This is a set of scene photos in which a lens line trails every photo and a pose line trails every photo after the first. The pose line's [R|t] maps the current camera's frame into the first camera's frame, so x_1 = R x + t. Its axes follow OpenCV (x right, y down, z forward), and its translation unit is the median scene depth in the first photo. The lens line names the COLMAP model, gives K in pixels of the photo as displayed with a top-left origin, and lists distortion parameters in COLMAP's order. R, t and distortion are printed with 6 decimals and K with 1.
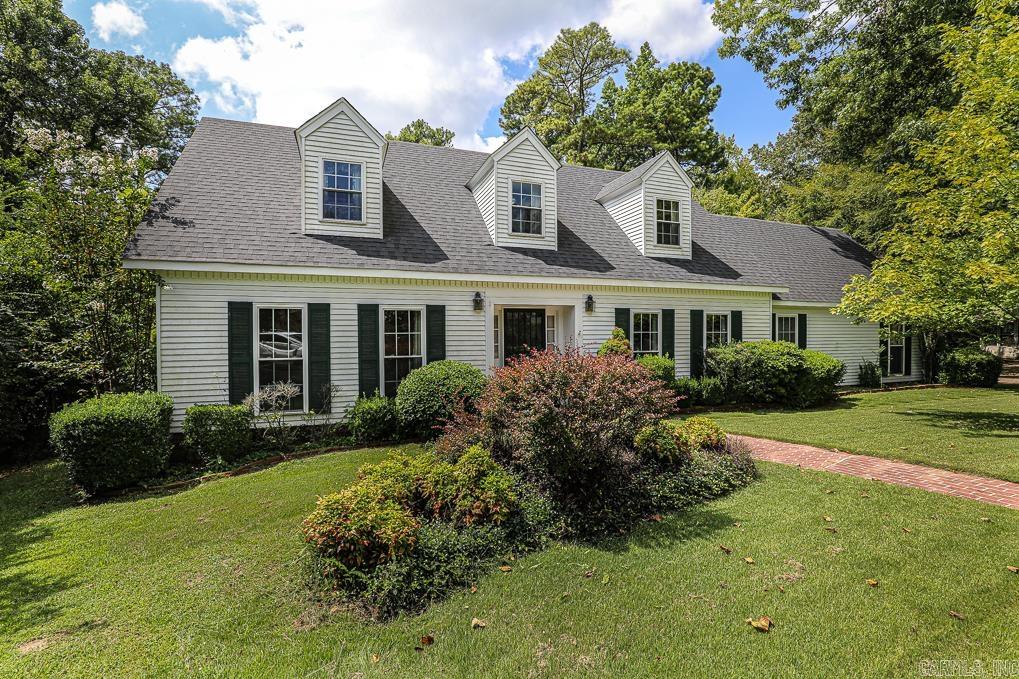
lens RADIAL K [[462.4, 0, 509.1], [0, 462.4, 342.0], [0, 0, 1]] dist [-0.025894, 0.008771]
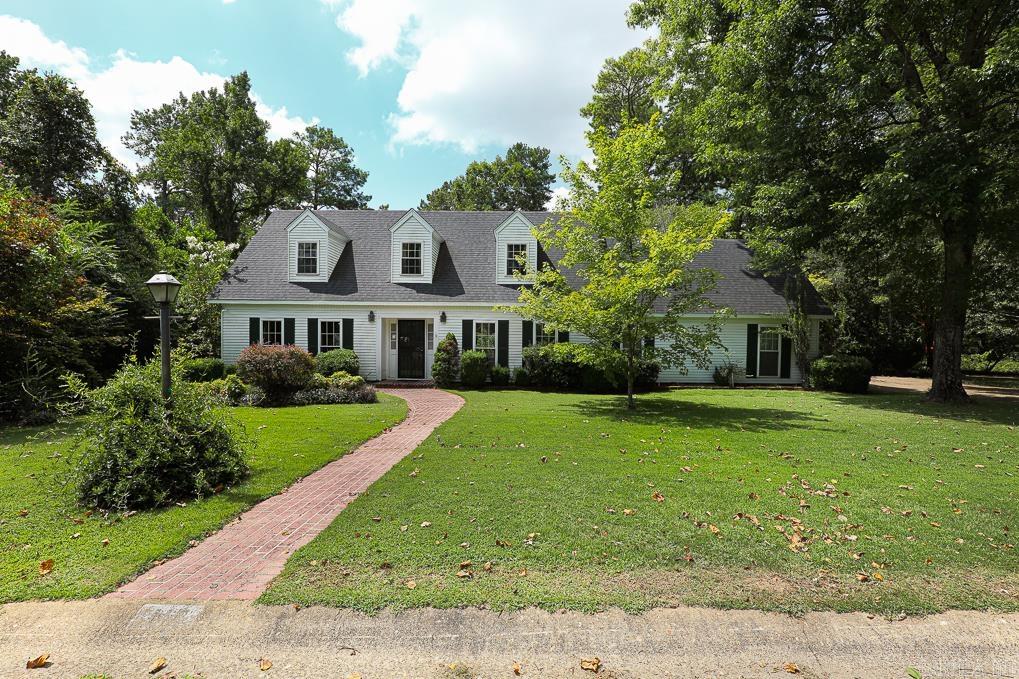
lens RADIAL K [[462.4, 0, 509.1], [0, 462.4, 342.0], [0, 0, 1]] dist [-0.025894, 0.008771]
pose [[0.938568, 0.025443, -0.344154, 0.907413], [-0.021386, 0.999650, 0.015581, -0.025523], [0.344430, -0.007264, 0.938784, -0.414480]]
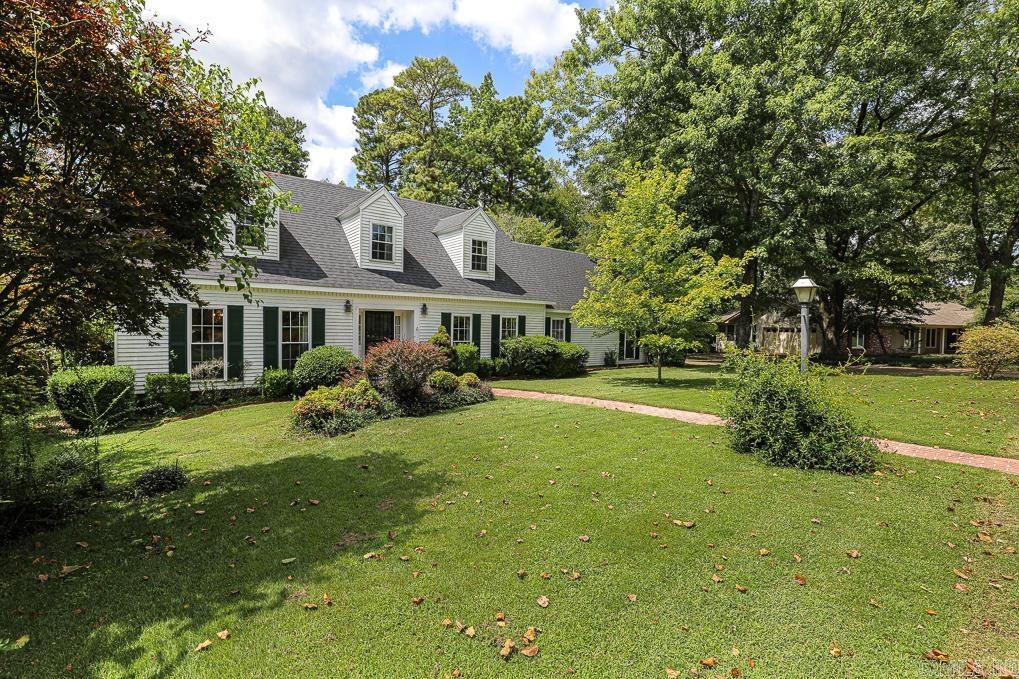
lens RADIAL K [[462.4, 0, 509.1], [0, 462.4, 342.0], [0, 0, 1]] dist [-0.025894, 0.008771]
pose [[0.948513, 0.011421, 0.316533, -0.038745], [-0.018358, 0.999652, 0.018941, -0.009536], [-0.316206, -0.023776, 0.948392, -0.507319]]
